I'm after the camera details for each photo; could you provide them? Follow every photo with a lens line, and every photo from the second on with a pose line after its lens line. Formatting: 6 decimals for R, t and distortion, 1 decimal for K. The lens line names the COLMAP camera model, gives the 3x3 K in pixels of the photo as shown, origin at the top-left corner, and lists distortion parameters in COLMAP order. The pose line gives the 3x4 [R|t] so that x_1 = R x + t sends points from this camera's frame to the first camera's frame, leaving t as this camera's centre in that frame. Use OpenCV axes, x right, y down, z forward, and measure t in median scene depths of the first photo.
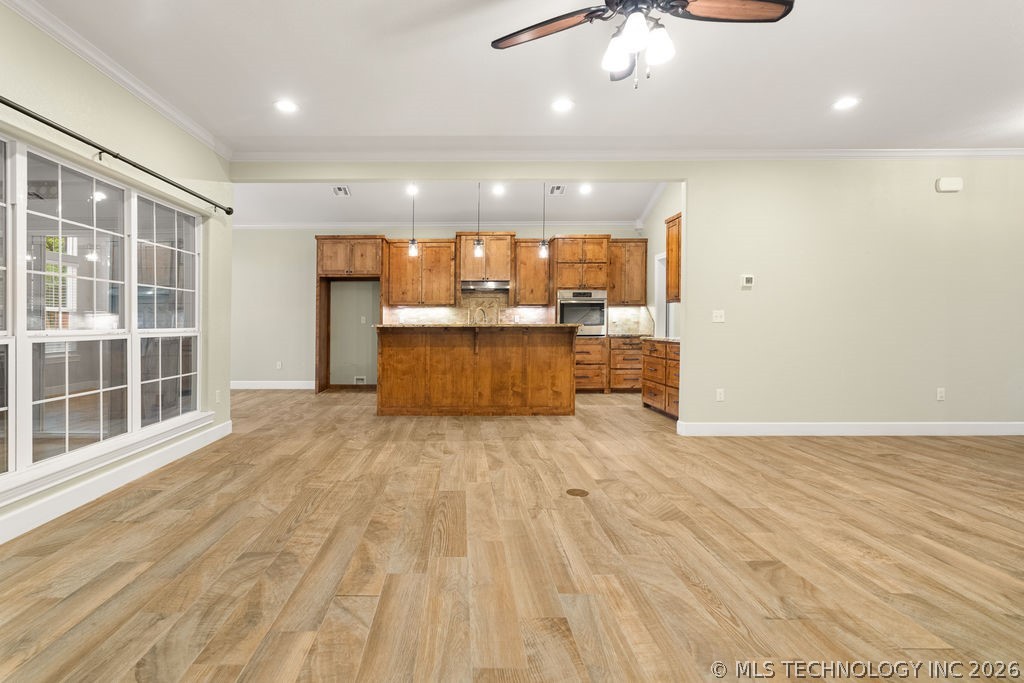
lens RADIAL K [[481.4, 0, 461.6], [0, 481.4, 356.5], [0, 0, 1]] dist [-0.001399, 0.001286]
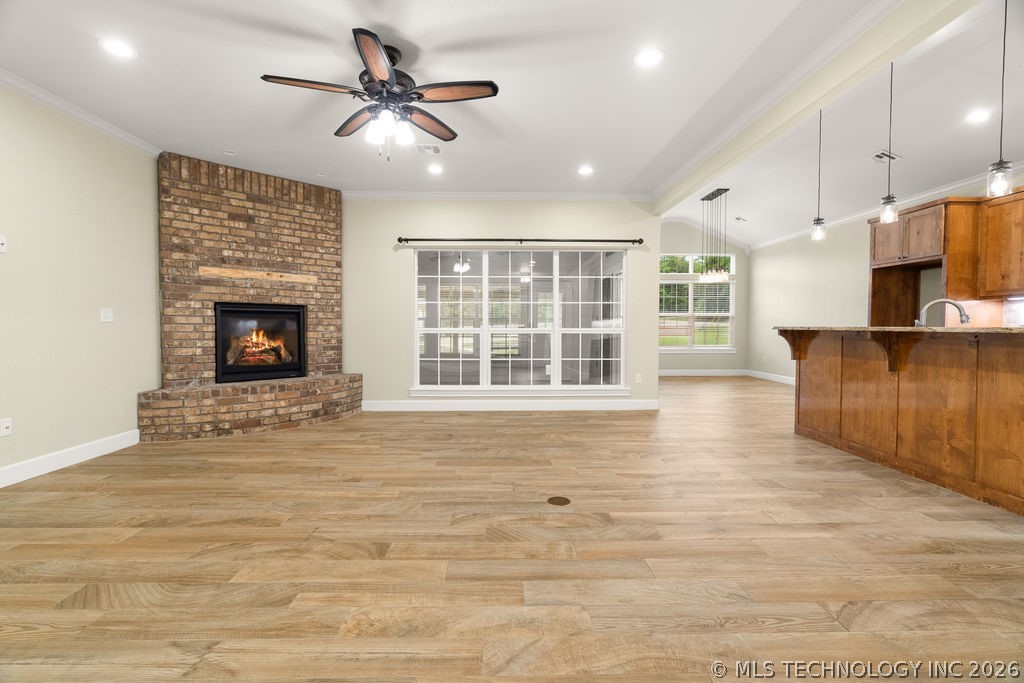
lens RADIAL K [[460.3, 0, 509.2], [0, 460.3, 339.5], [0, 0, 1]] dist [-0.005143, 0.000170]
pose [[0.027837, 0.033037, -0.999066, 1.109540], [-0.068963, 0.997136, 0.031052, -0.058527], [0.997231, 0.068034, 0.030035, 0.825462]]
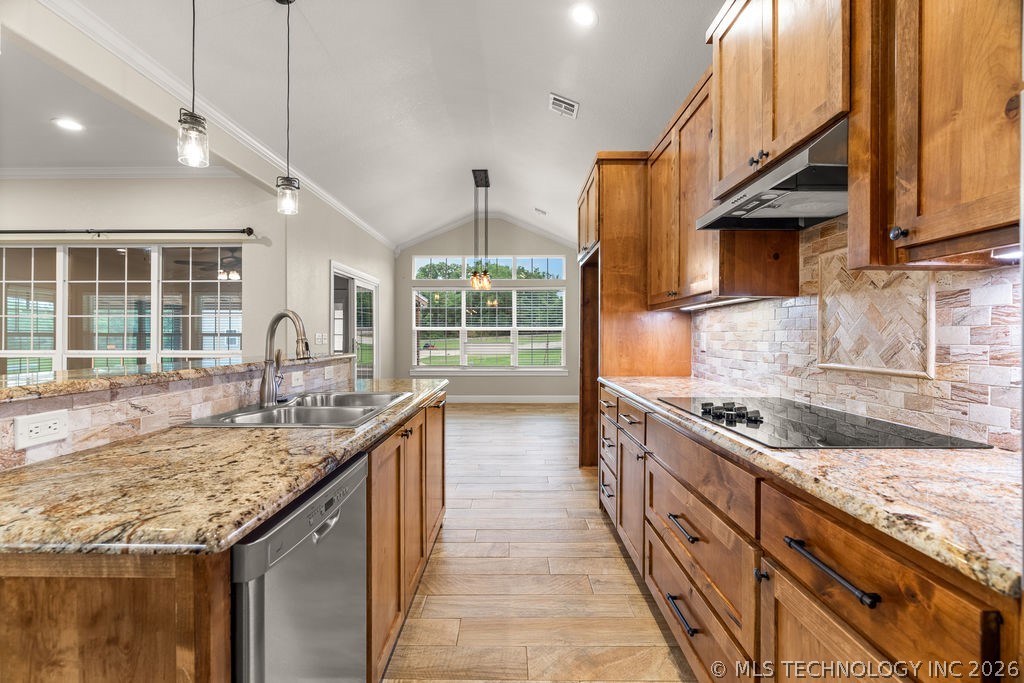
lens RADIAL K [[460.3, 0, 509.2], [0, 460.3, 339.5], [0, 0, 1]] dist [-0.005143, 0.000170]
pose [[-0.003954, 0.008918, -0.999952, 0.612608], [-0.067551, 0.997674, 0.009165, -0.176899], [0.997708, 0.067584, -0.003342, 2.124343]]
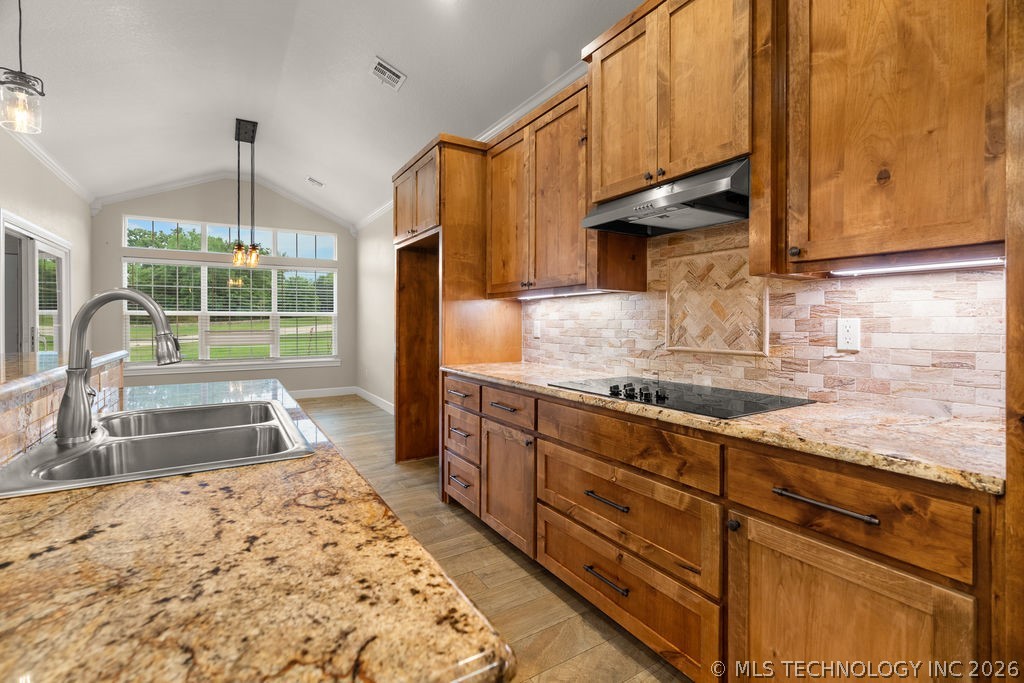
lens RADIAL K [[466.9, 0, 509.5], [0, 466.9, 327.3], [0, 0, 1]] dist [-0.013144, 0.004045]
pose [[0.526701, 0.012353, -0.849961, 0.522485], [-0.057258, 0.998139, -0.020975, -0.169128], [0.848120, 0.059715, 0.526429, 1.923196]]
